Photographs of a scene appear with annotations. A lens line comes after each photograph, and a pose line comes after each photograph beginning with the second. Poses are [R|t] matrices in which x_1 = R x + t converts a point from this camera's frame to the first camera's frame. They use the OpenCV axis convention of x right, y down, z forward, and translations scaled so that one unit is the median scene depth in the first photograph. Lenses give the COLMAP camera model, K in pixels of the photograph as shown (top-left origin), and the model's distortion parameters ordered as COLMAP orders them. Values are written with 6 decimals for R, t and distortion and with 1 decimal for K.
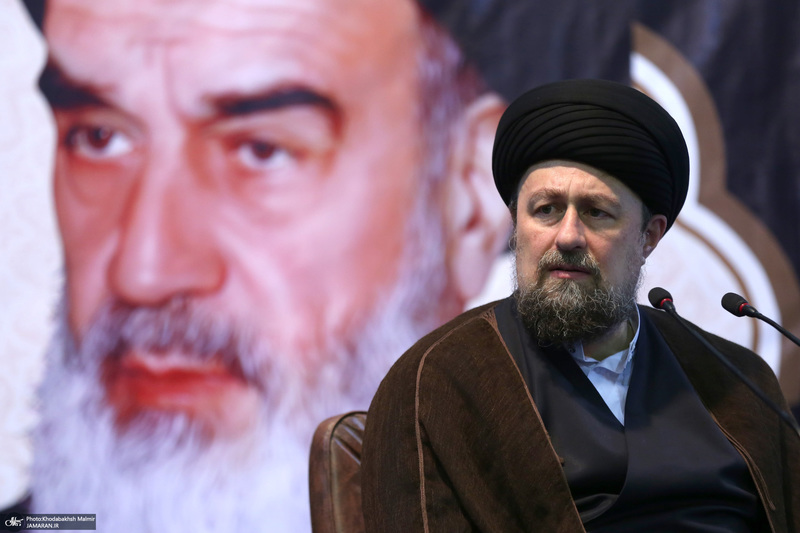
lens RADIAL K [[4547.8, 0, 398.8], [0, 4547.8, 266.4], [0, 0, 1]] dist [0.915015, 0.000000]
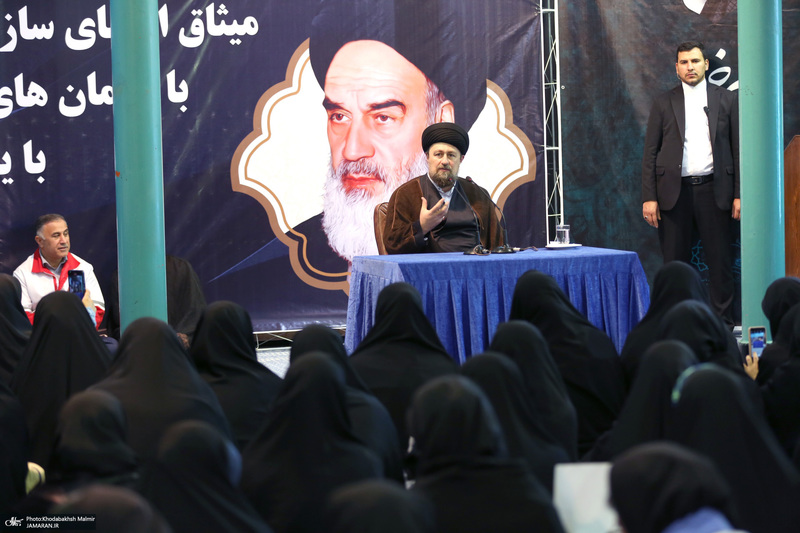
lens RADIAL K [[2362.9, 0, 399.3], [0, 2362.9, 268.1], [0, 0, 1]] dist [-0.690516, 0.000000]
pose [[0.997717, -0.011704, -0.066515, 0.109176], [0.019355, 0.993111, 0.115571, -0.126093], [0.064704, -0.116595, 0.991070, -0.916600]]
